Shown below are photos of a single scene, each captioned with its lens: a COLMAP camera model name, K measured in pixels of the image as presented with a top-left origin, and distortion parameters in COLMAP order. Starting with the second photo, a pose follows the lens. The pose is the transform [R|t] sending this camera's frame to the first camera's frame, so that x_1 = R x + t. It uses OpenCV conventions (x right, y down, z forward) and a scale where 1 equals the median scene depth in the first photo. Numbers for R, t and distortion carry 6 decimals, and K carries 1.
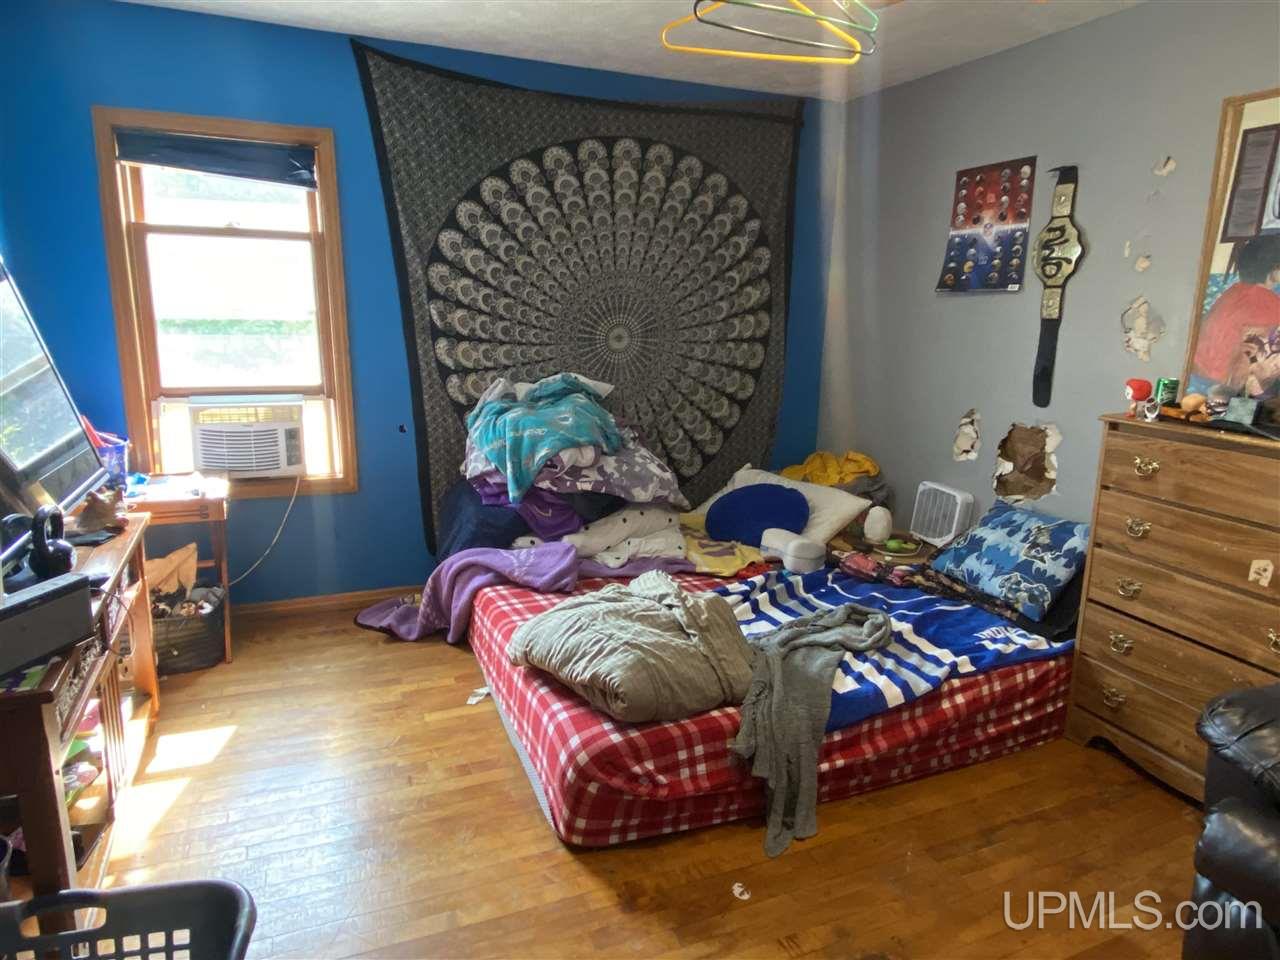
lens RADIAL K [[791.1, 0, 637.4], [0, 791.1, 475.0], [0, 0, 1]] dist [-0.007915, -0.002774]
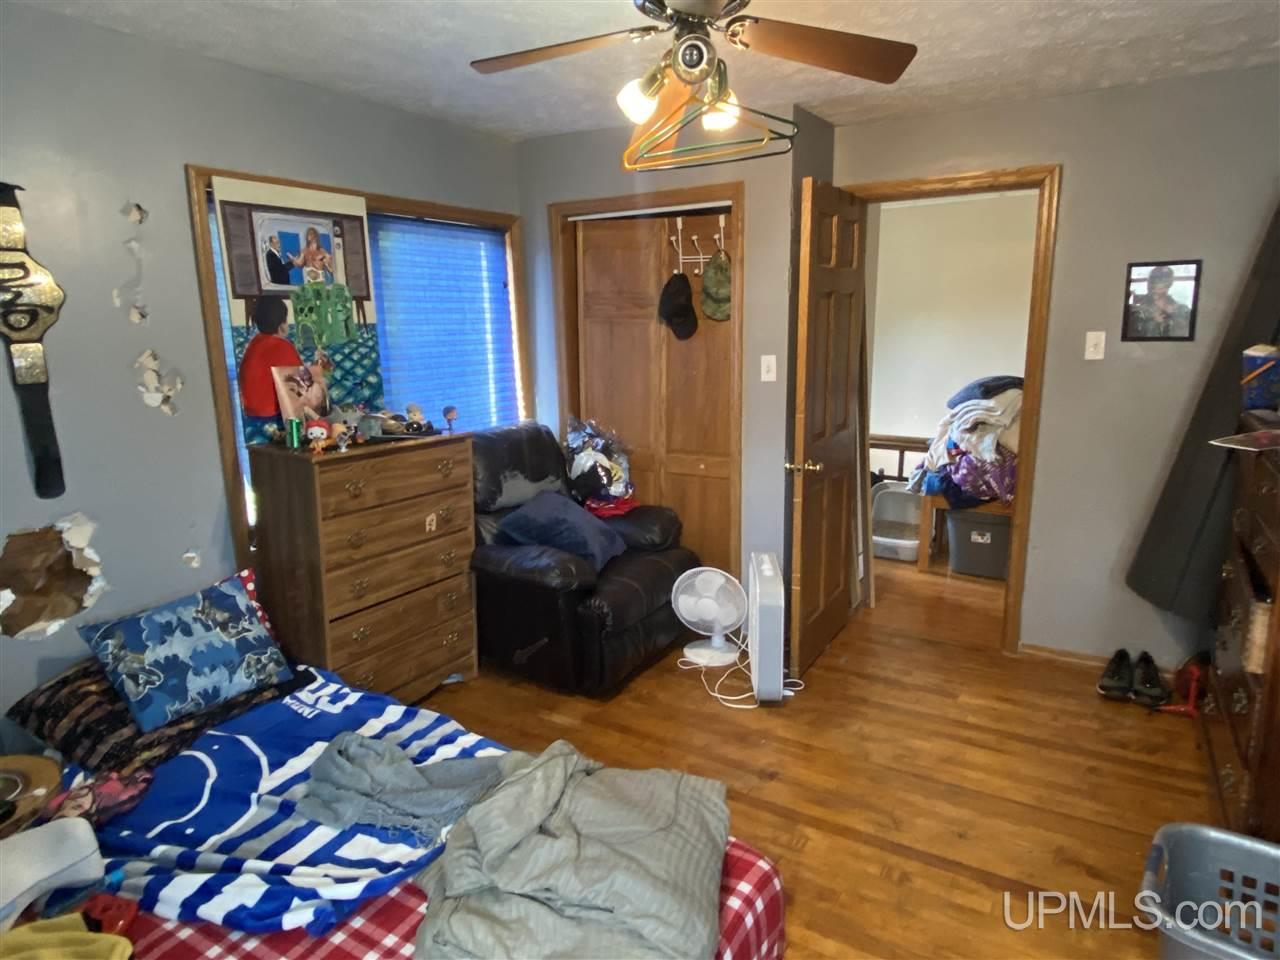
lens RADIAL K [[791.1, 0, 637.8], [0, 791.1, 483.7], [0, 0, 1]] dist [-0.007915, -0.002774]
pose [[-0.577810, -0.175452, 0.797089, -0.465503], [0.180387, 0.925016, 0.334374, -0.279478], [-0.795987, 0.336989, -0.502835, 1.032923]]
